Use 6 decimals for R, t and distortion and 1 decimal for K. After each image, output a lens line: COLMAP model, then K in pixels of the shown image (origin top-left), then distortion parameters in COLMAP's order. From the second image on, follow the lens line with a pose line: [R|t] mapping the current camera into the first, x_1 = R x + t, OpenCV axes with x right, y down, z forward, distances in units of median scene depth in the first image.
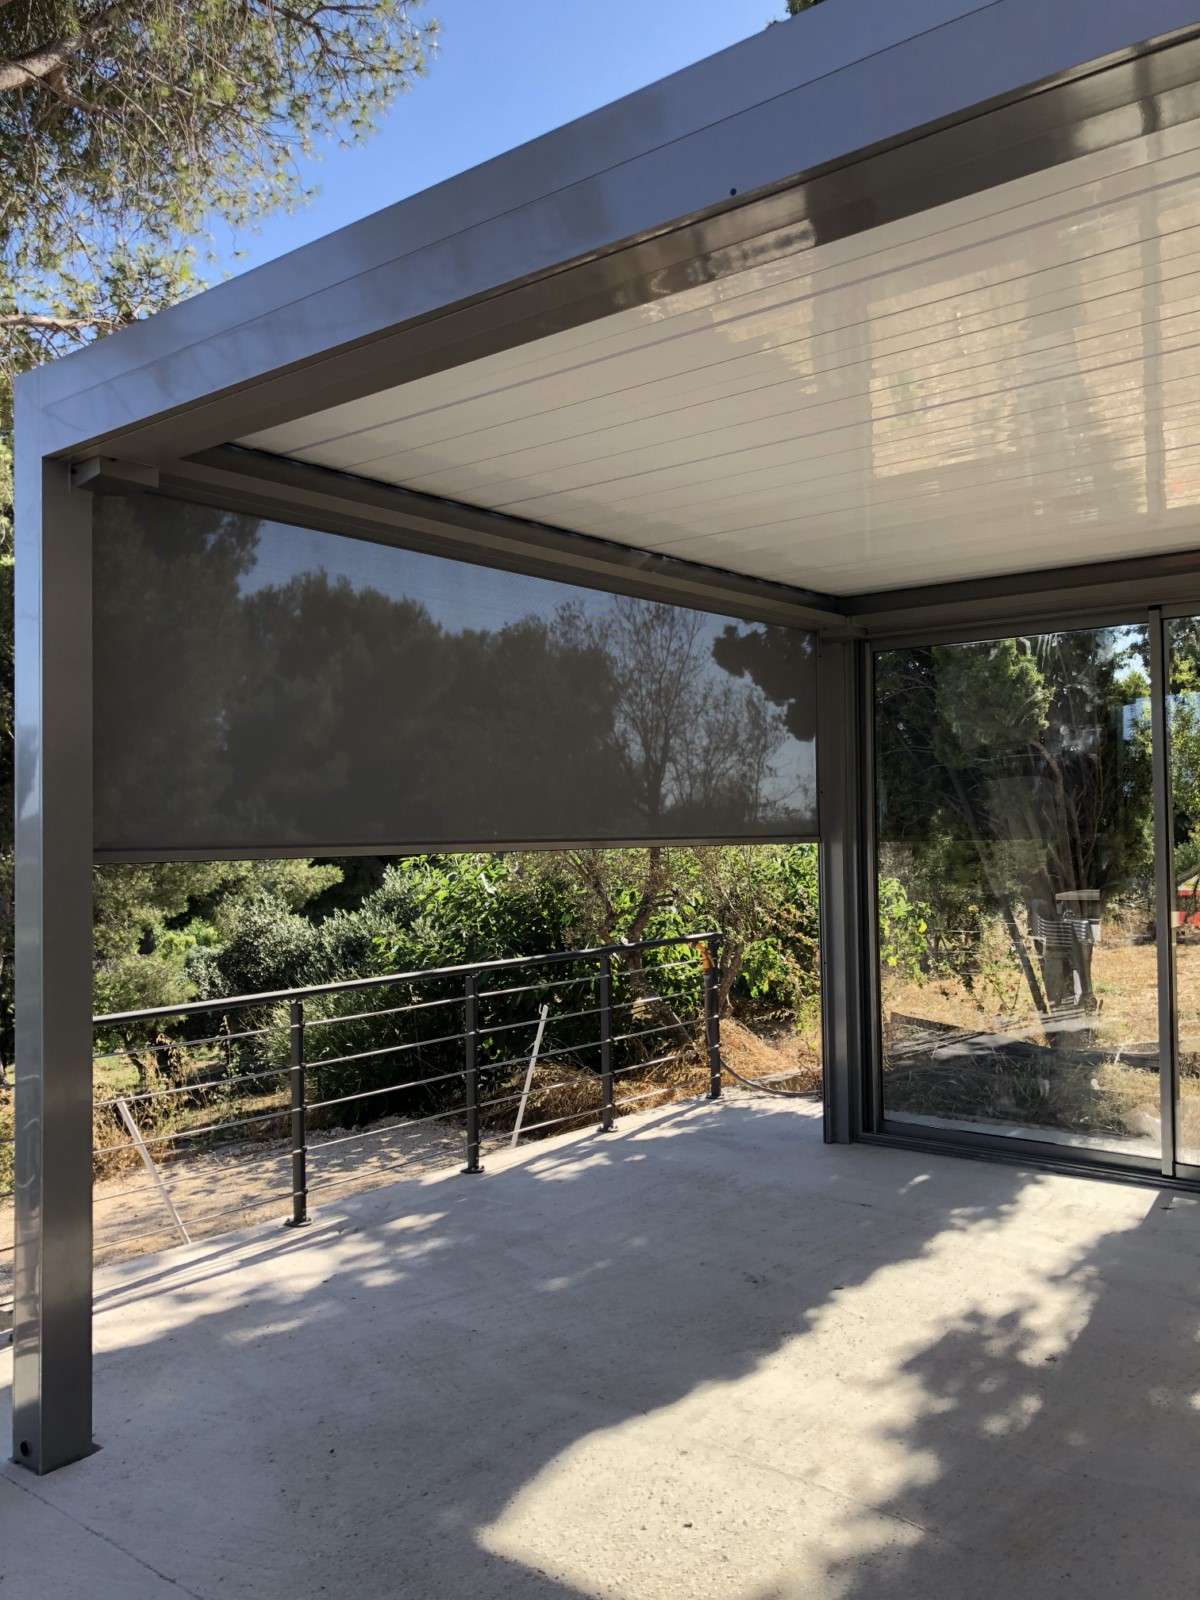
lens RADIAL K [[1333.8, 0, 581.8], [0, 1333.8, 774.9], [0, 0, 1]] dist [0.040048, -0.023332]
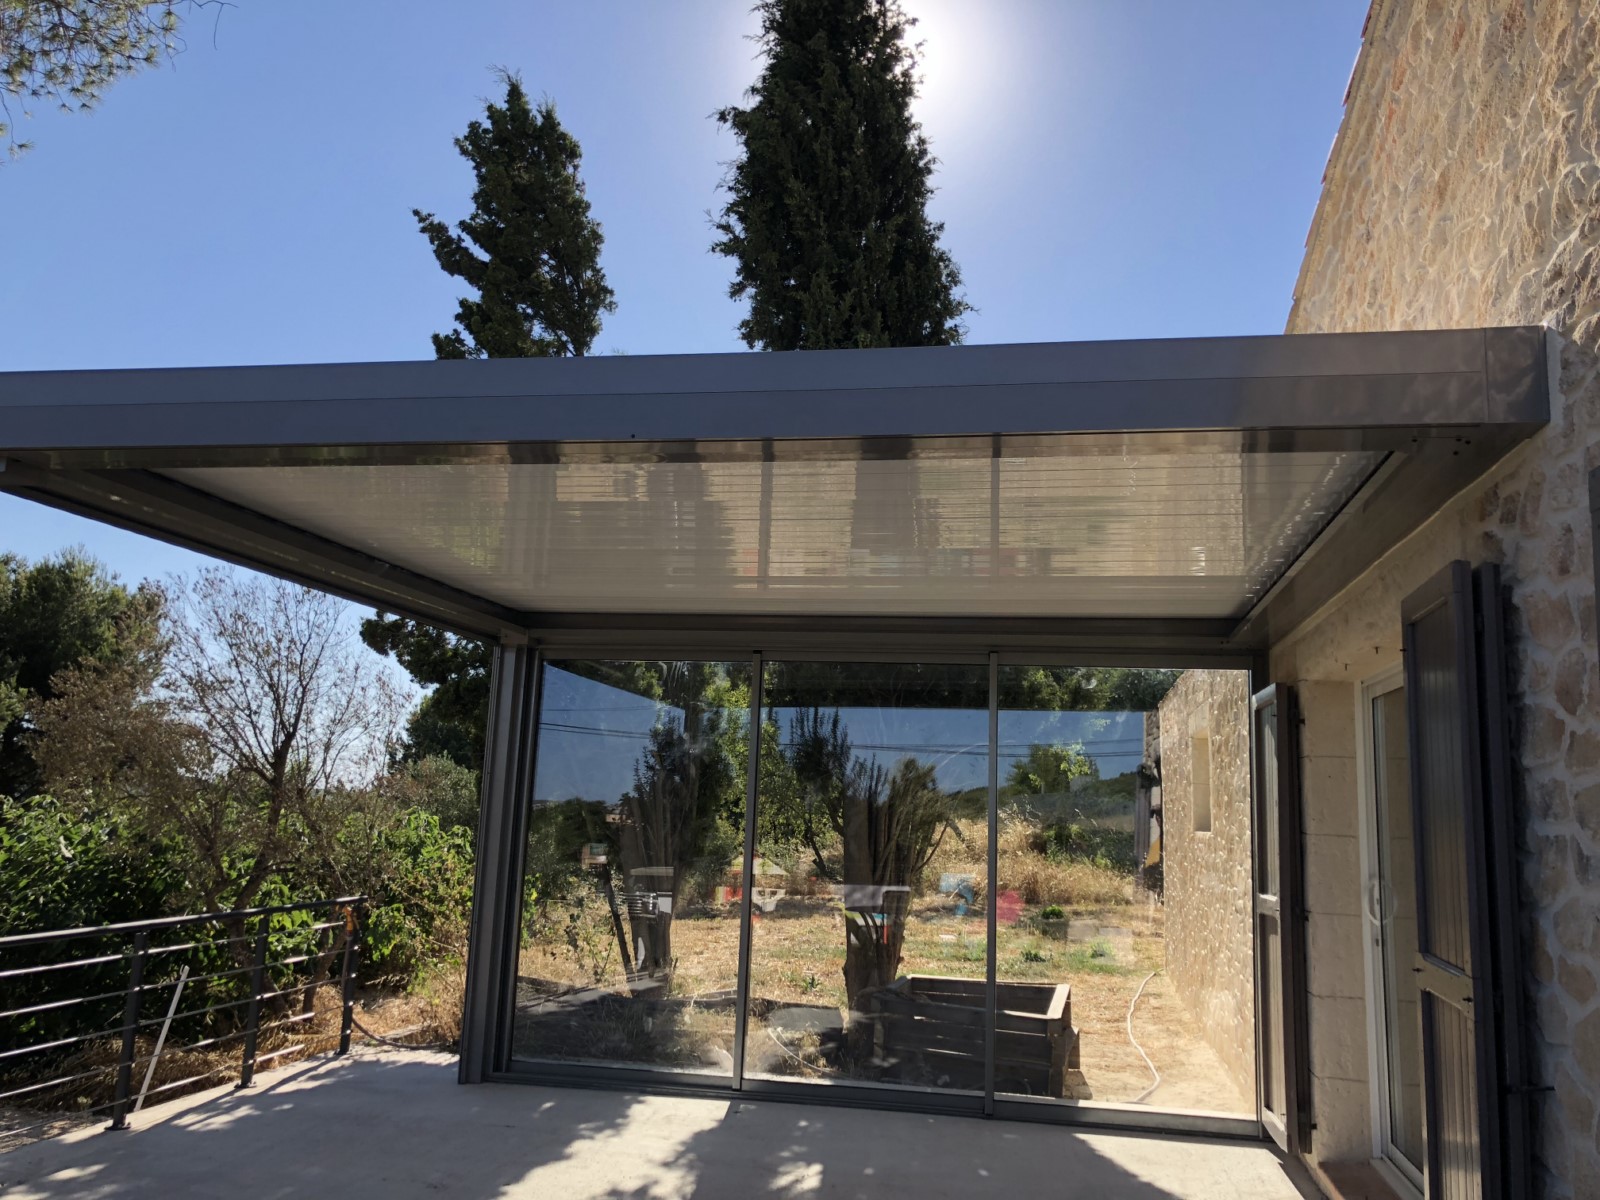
lens RADIAL K [[1333.8, 0, 801.3], [0, 1333.8, 607.0], [0, 0, 1]] dist [0.040048, -0.023332]
pose [[0.879457, 0.117623, 0.461217, -0.127997], [-0.067692, 0.990044, -0.123412, -0.004758], [-0.471141, 0.077314, 0.878663, -0.158892]]
